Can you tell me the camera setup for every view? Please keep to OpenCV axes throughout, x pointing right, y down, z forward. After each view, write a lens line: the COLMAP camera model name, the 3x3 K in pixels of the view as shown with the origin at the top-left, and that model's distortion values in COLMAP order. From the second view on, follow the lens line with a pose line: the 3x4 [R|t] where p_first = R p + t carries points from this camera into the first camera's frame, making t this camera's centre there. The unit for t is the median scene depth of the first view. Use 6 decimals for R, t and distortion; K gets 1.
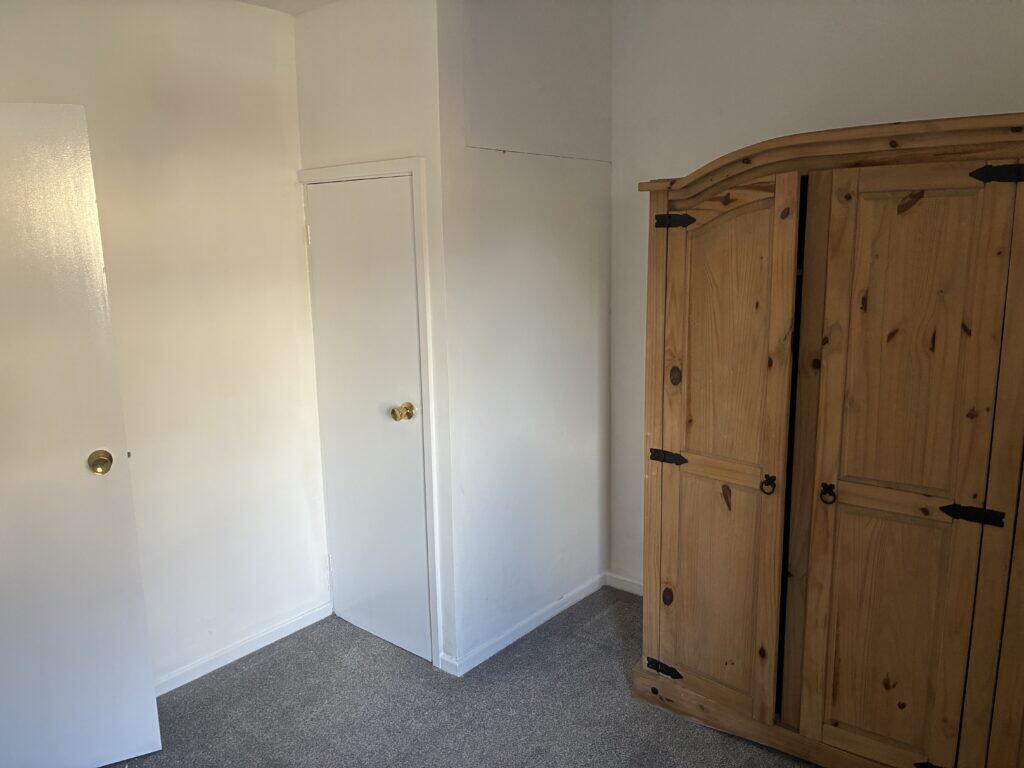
lens RADIAL K [[775.3, 0, 512.1], [0, 775.3, 396.0], [0, 0, 1]] dist [0.054687, -0.077310]
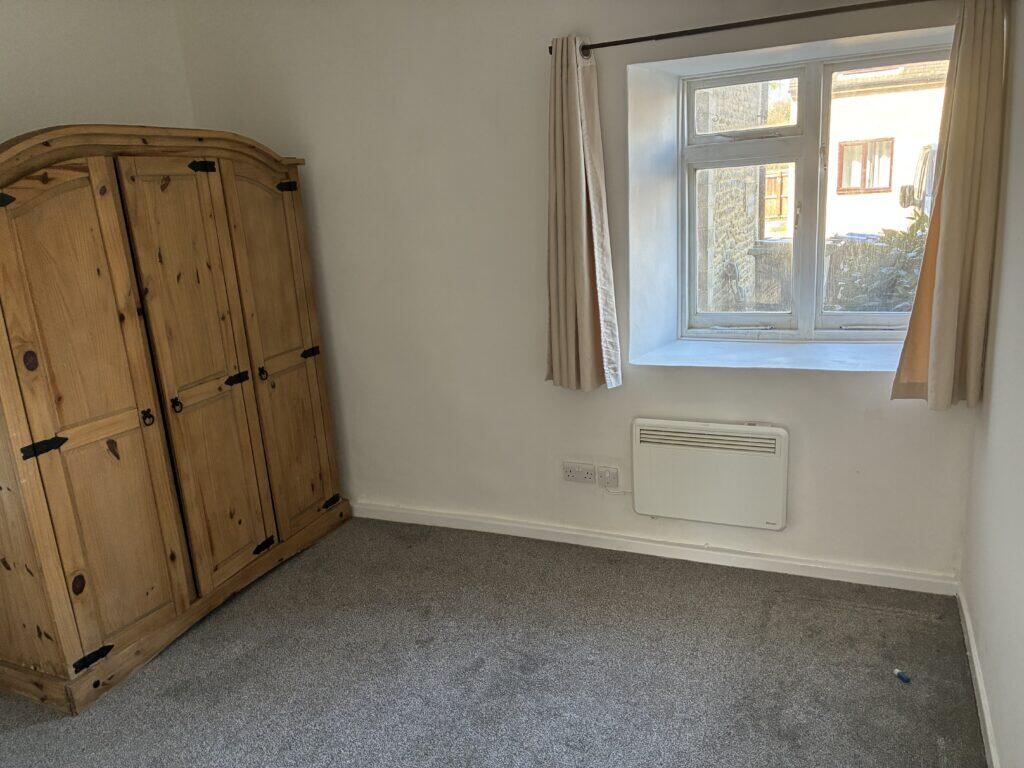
lens RADIAL K [[775.3, 0, 512.1], [0, 775.3, 396.0], [0, 0, 1]] dist [0.054687, -0.077310]
pose [[-0.290247, -0.220610, 0.931176, -0.970462], [0.257640, 0.919120, 0.298059, -0.134439], [-0.921617, 0.326419, -0.209934, 0.740168]]
